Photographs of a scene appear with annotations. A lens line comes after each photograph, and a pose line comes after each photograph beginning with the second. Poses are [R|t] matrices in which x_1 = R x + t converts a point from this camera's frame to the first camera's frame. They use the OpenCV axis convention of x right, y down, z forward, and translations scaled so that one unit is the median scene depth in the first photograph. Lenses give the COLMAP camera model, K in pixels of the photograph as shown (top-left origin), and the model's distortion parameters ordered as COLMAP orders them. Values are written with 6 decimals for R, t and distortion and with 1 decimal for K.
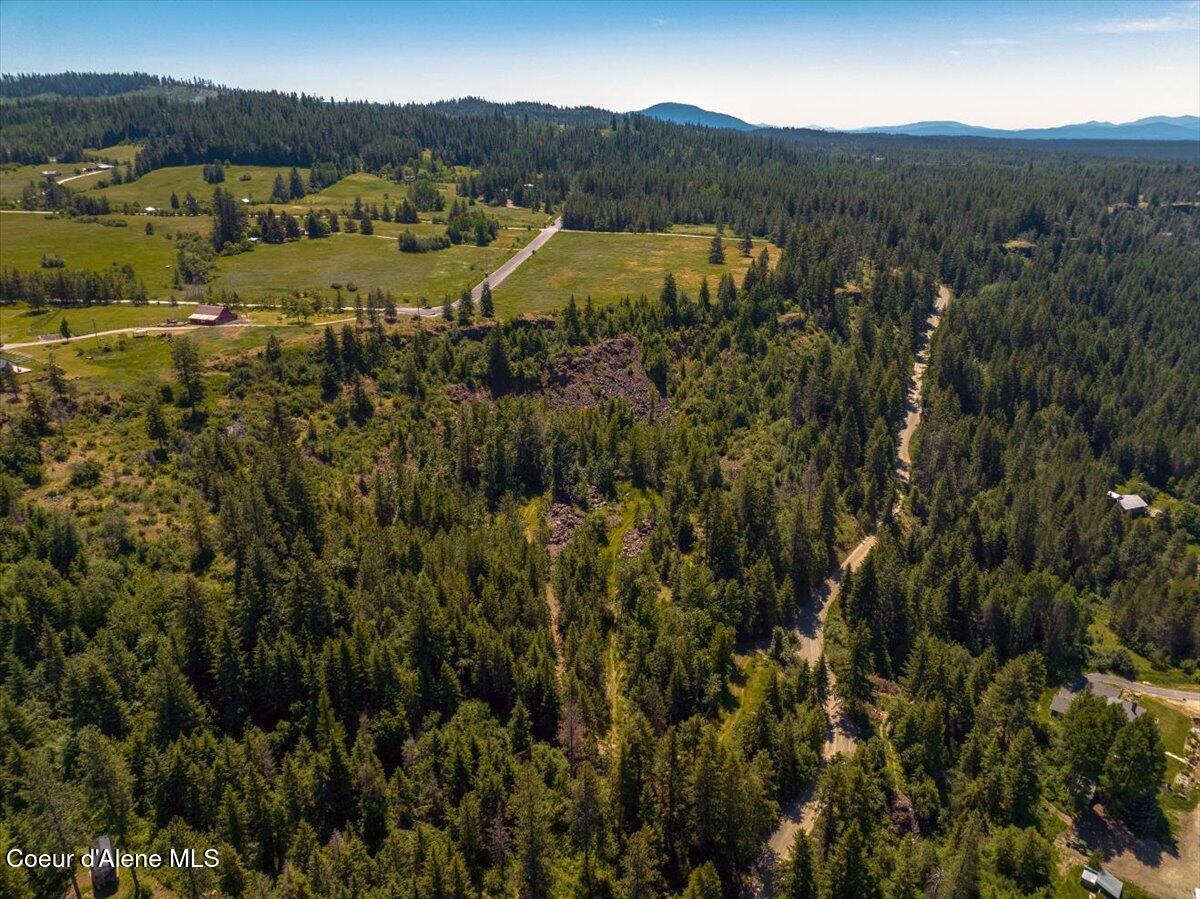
lens RADIAL K [[842.7, 0, 599.0], [0, 842.7, 449.3], [0, 0, 1]] dist [-0.034025, -0.003282]
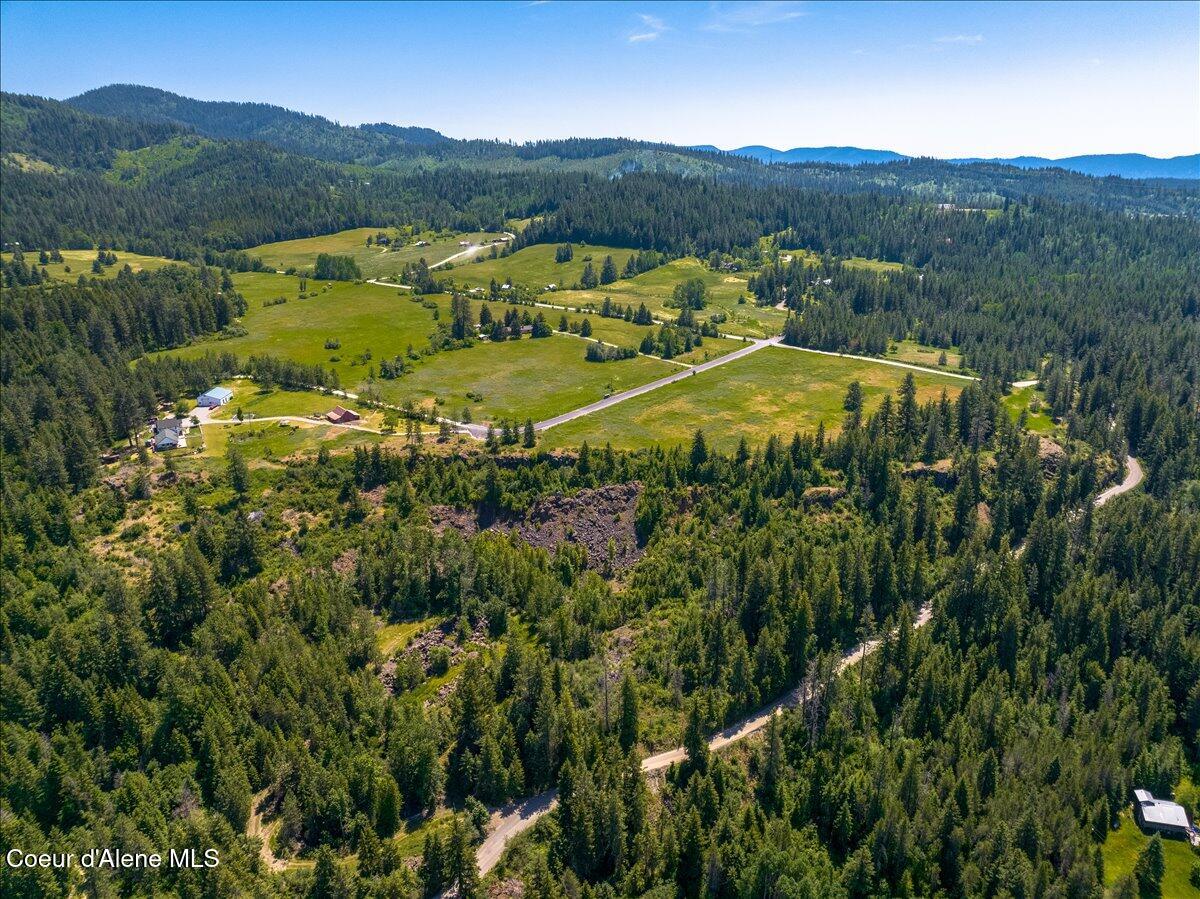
lens RADIAL K [[842.7, 0, 599.3], [0, 842.7, 444.1], [0, 0, 1]] dist [-0.034025, -0.003282]
pose [[0.846268, 0.160383, -0.508043, 0.548262], [-0.185359, 0.982670, 0.001458, -0.183367], [0.499472, 0.092936, 0.861330, 0.051625]]
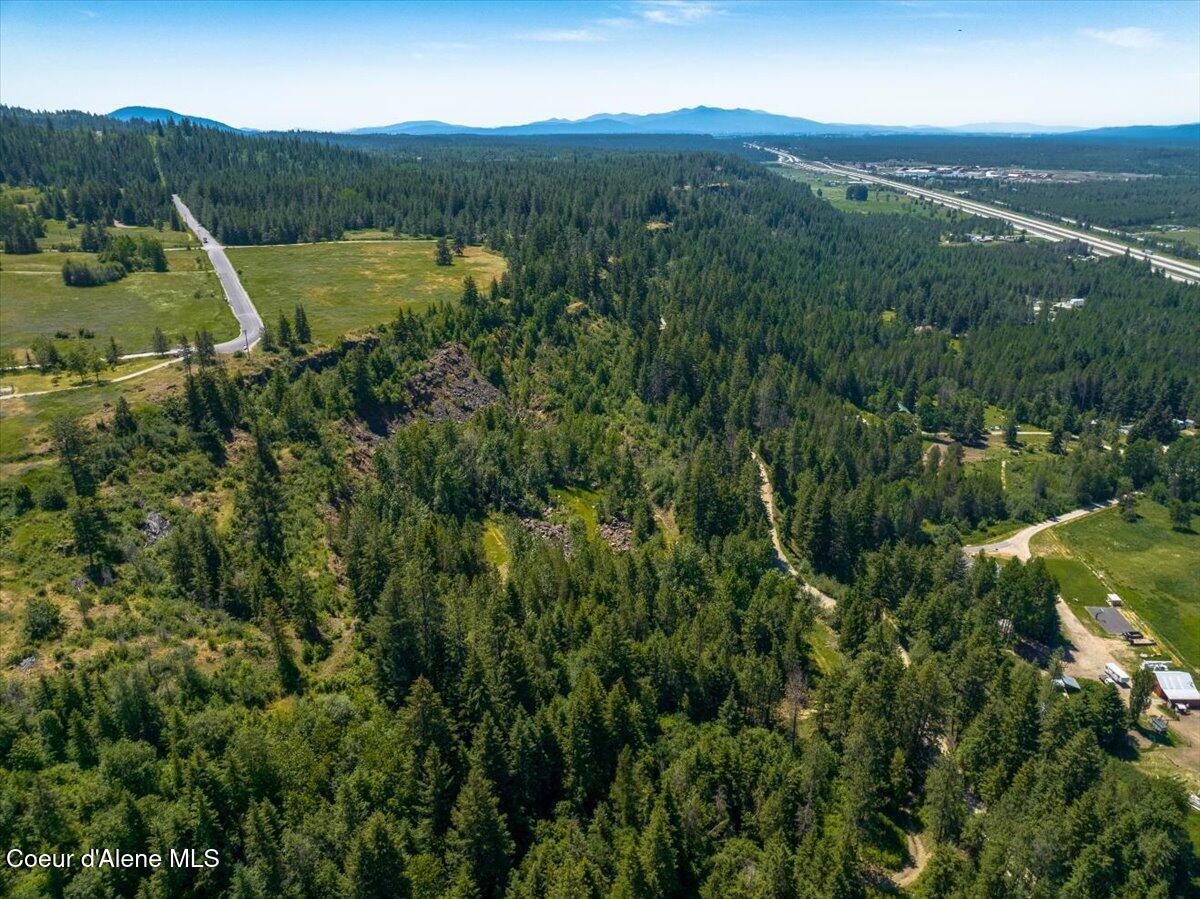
lens RADIAL K [[842.7, 0, 598.7], [0, 842.7, 455.0], [0, 0, 1]] dist [-0.034025, -0.003282]
pose [[0.847792, -0.197447, 0.492203, -0.333410], [0.195414, 0.979110, 0.056180, -0.033763], [-0.493013, 0.048554, 0.868666, 0.095978]]
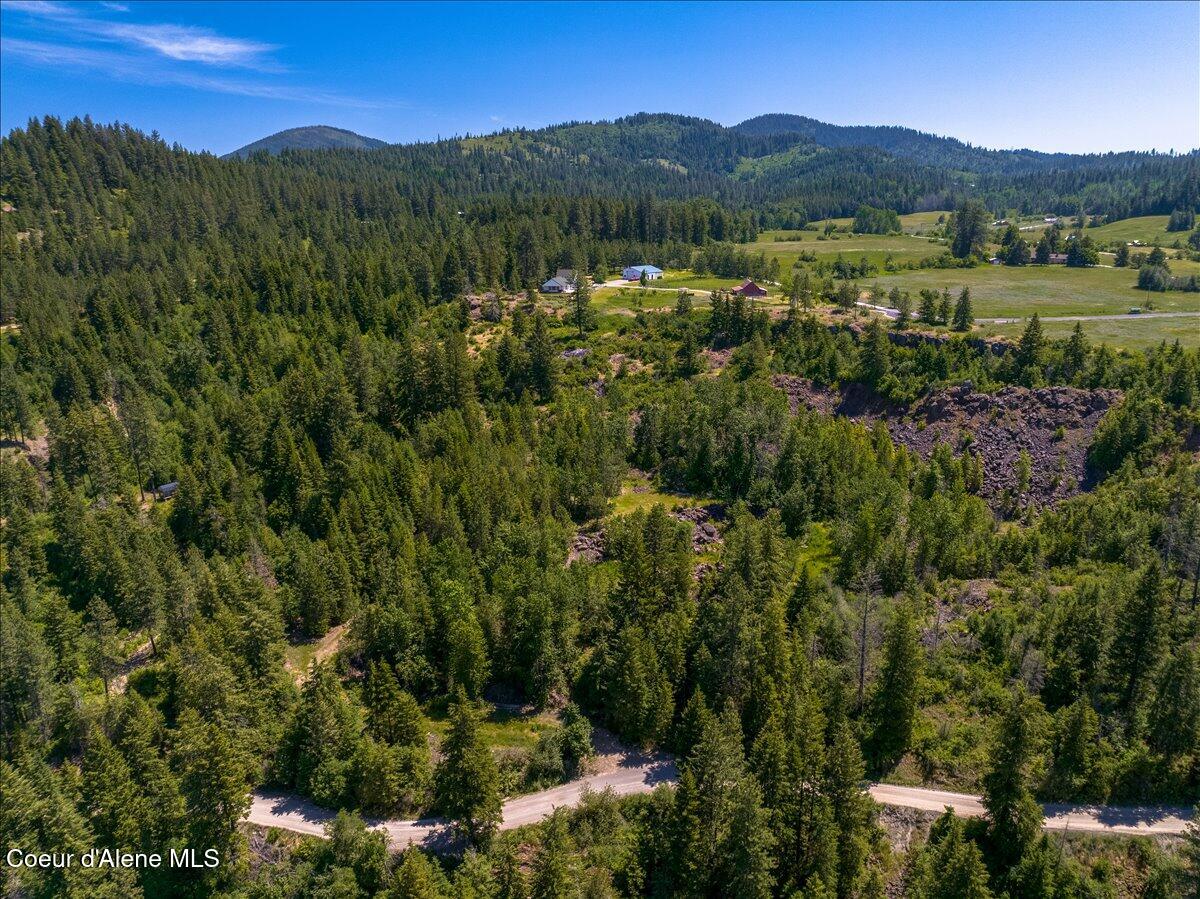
lens RADIAL K [[842.7, 0, 606.3], [0, 842.7, 446.1], [0, 0, 1]] dist [-0.034025, -0.003282]
pose [[0.311078, 0.252701, -0.916173, 0.512338], [-0.341247, 0.929416, 0.140486, -0.057697], [0.887007, 0.268939, 0.375354, 0.458106]]
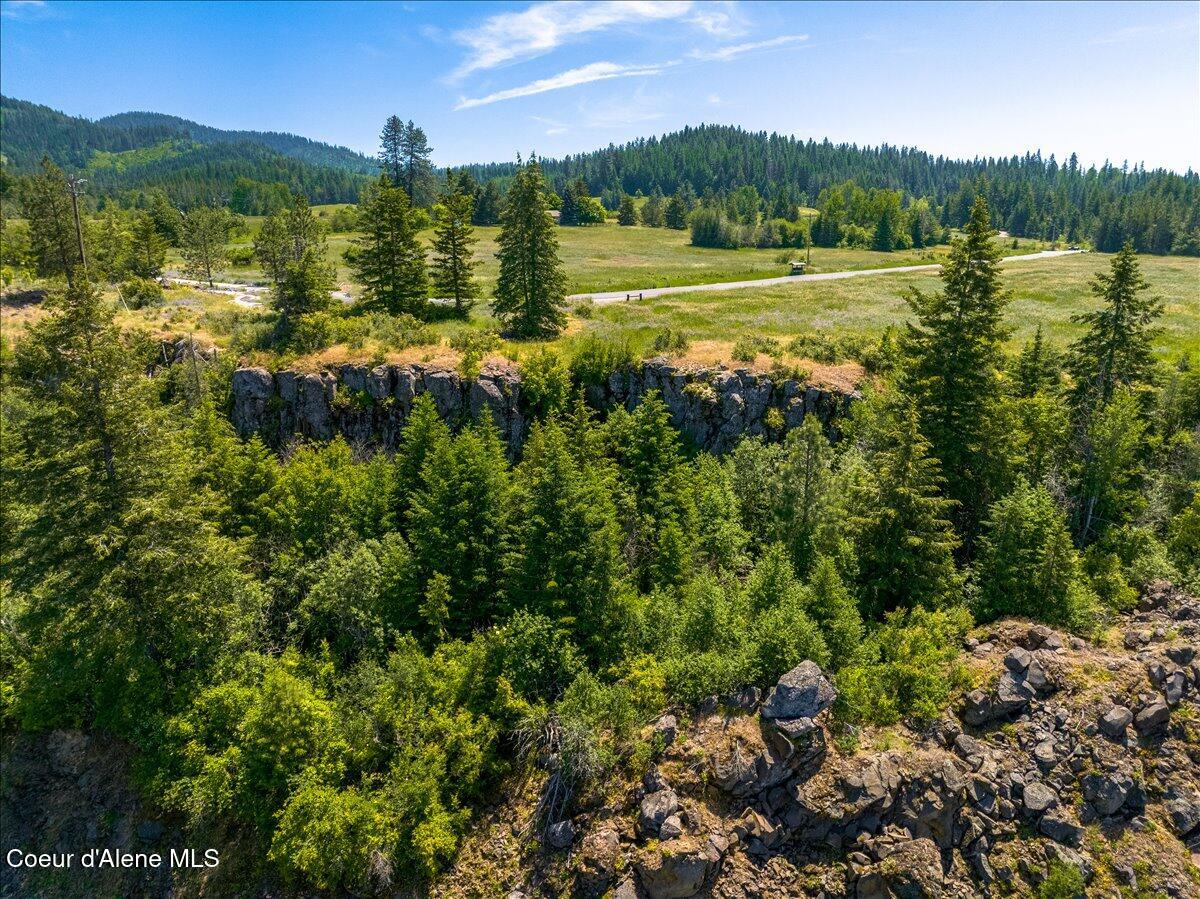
lens RADIAL K [[842.7, 0, 600.2], [0, 842.7, 445.4], [0, 0, 1]] dist [-0.034025, -0.003282]
pose [[0.826441, 0.140819, -0.545129, -0.004270], [-0.205568, 0.976844, -0.059310, -0.127155], [0.524154, 0.161077, 0.836252, 0.863187]]
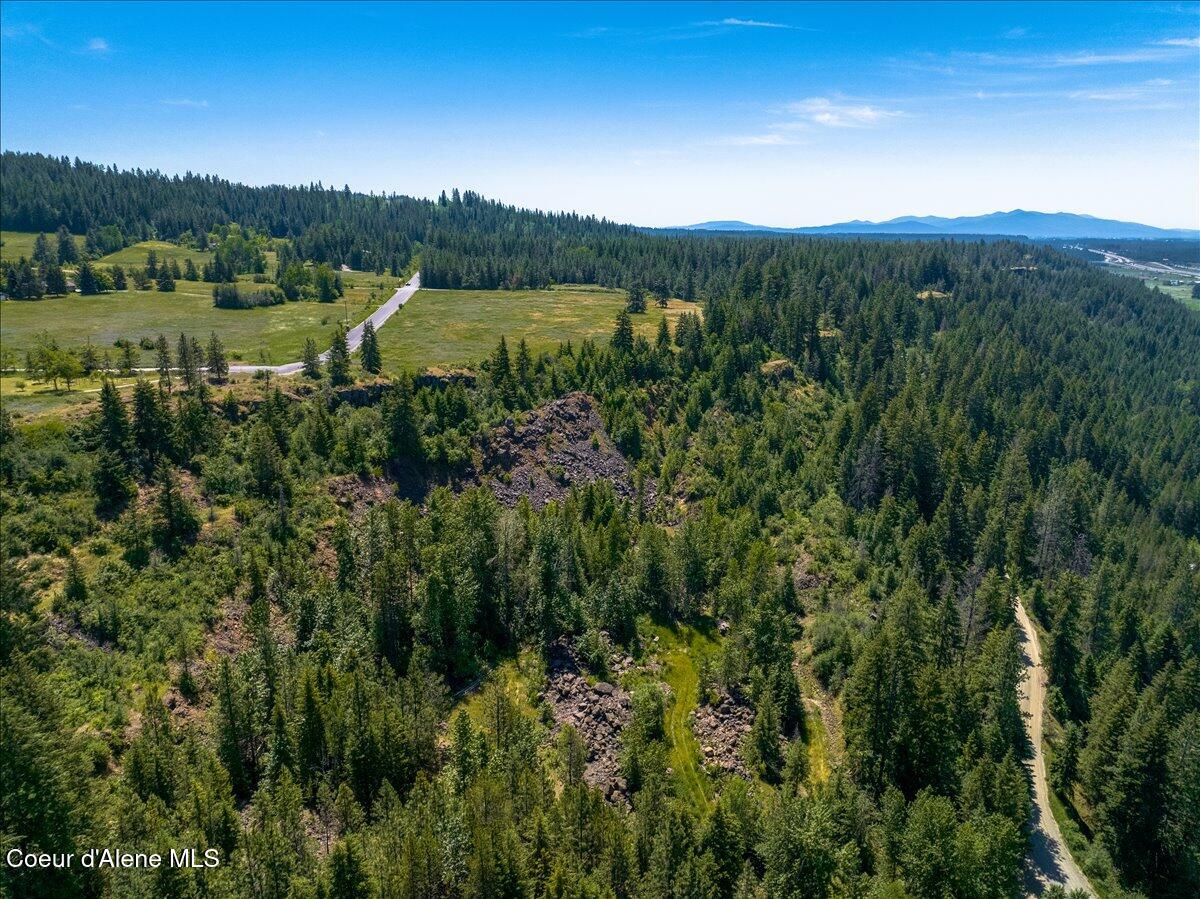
lens RADIAL K [[842.7, 0, 597.7], [0, 842.7, 453.2], [0, 0, 1]] dist [-0.034025, -0.003282]
pose [[0.975854, -0.054647, 0.211478, -0.104666], [0.076655, 0.992298, -0.097307, -0.018902], [-0.204532, 0.111168, 0.972527, 0.338746]]
